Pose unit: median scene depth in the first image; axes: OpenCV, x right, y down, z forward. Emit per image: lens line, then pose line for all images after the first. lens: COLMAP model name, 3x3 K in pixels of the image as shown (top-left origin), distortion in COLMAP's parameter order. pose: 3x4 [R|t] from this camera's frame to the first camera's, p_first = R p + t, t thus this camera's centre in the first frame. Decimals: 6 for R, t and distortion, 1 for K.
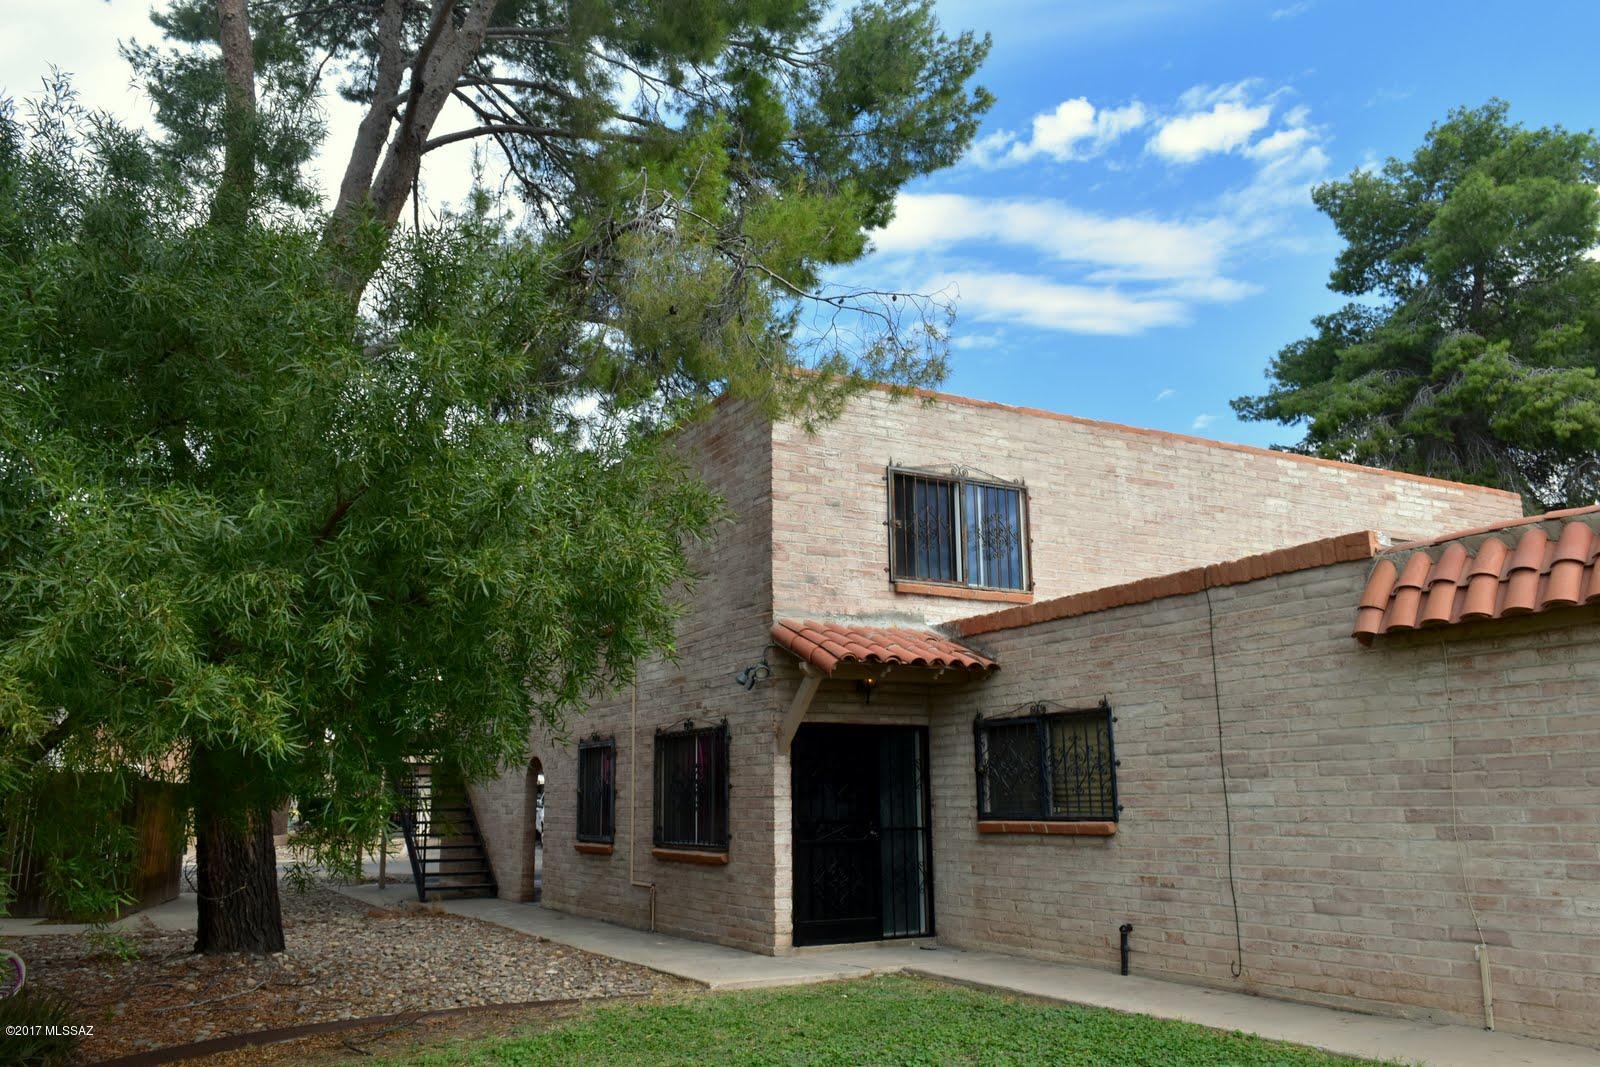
lens RADIAL K [[1242.8, 0, 797.0], [0, 1242.8, 530.7], [0, 0, 1]] dist [-0.019664, 0.003582]
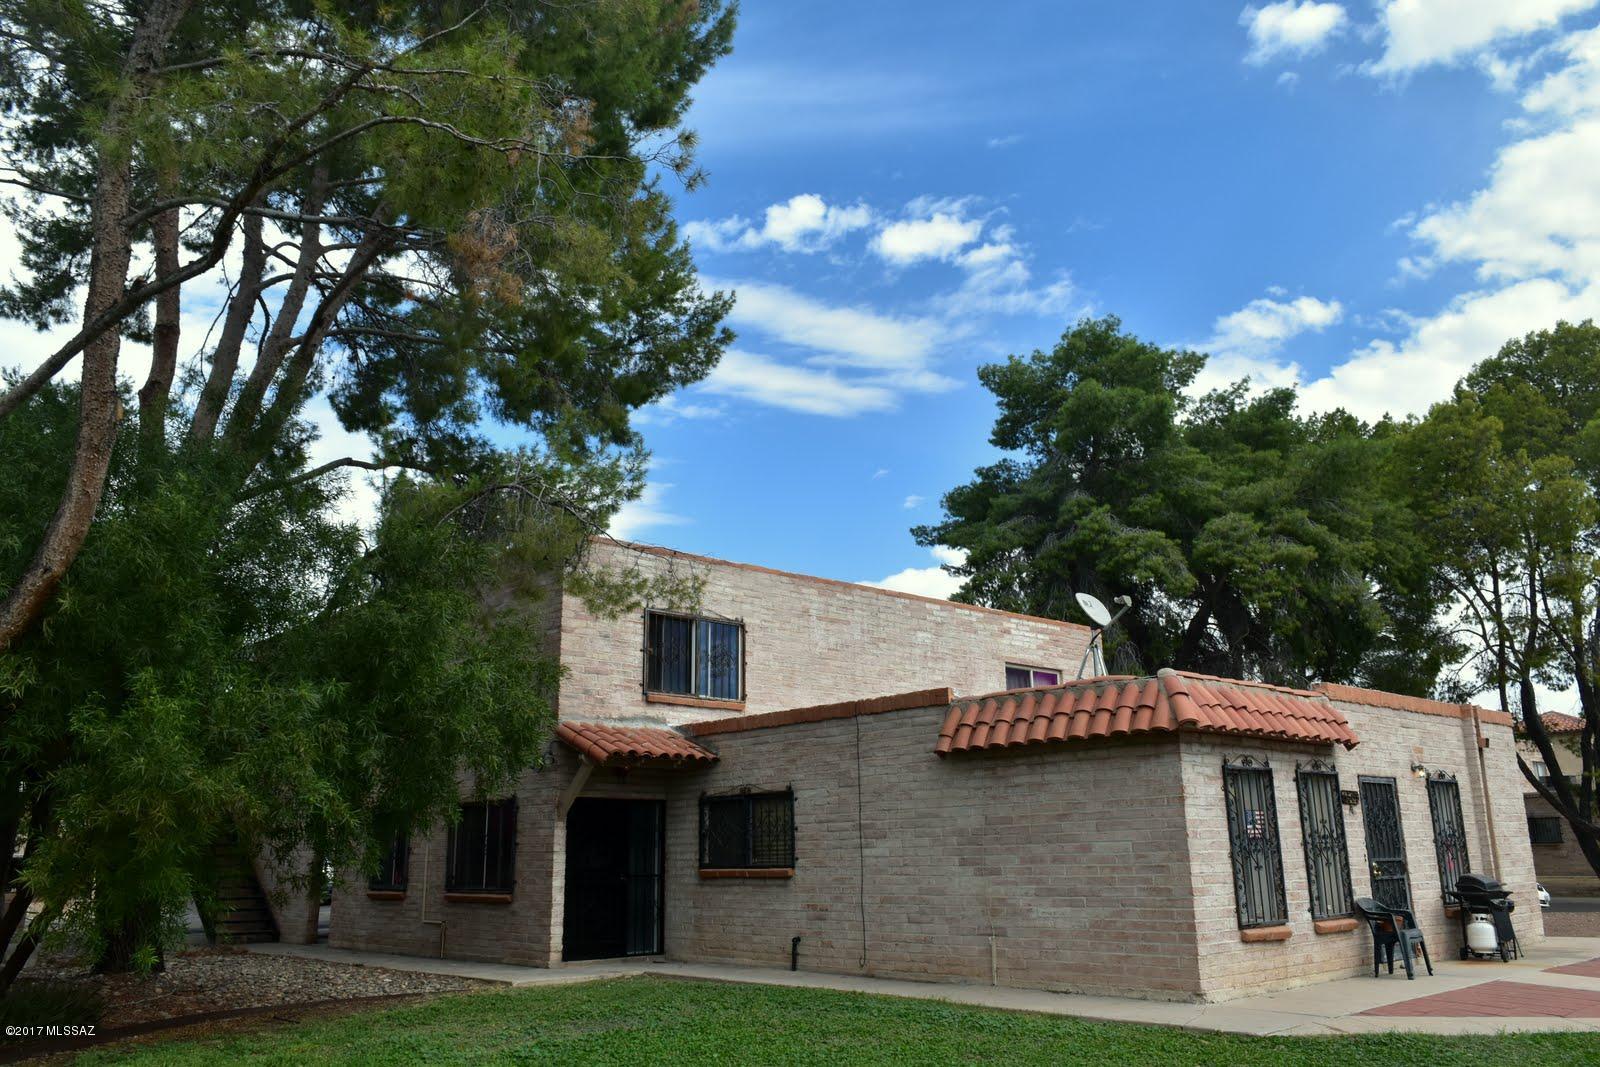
lens RADIAL K [[1242.8, 0, 803.3], [0, 1242.8, 532.6], [0, 0, 1]] dist [-0.019664, 0.003582]
pose [[0.971770, 0.056947, 0.228954, -0.072108], [-0.046474, 0.997623, -0.050879, -0.069769], [-0.231307, 0.038803, 0.972107, -0.354001]]
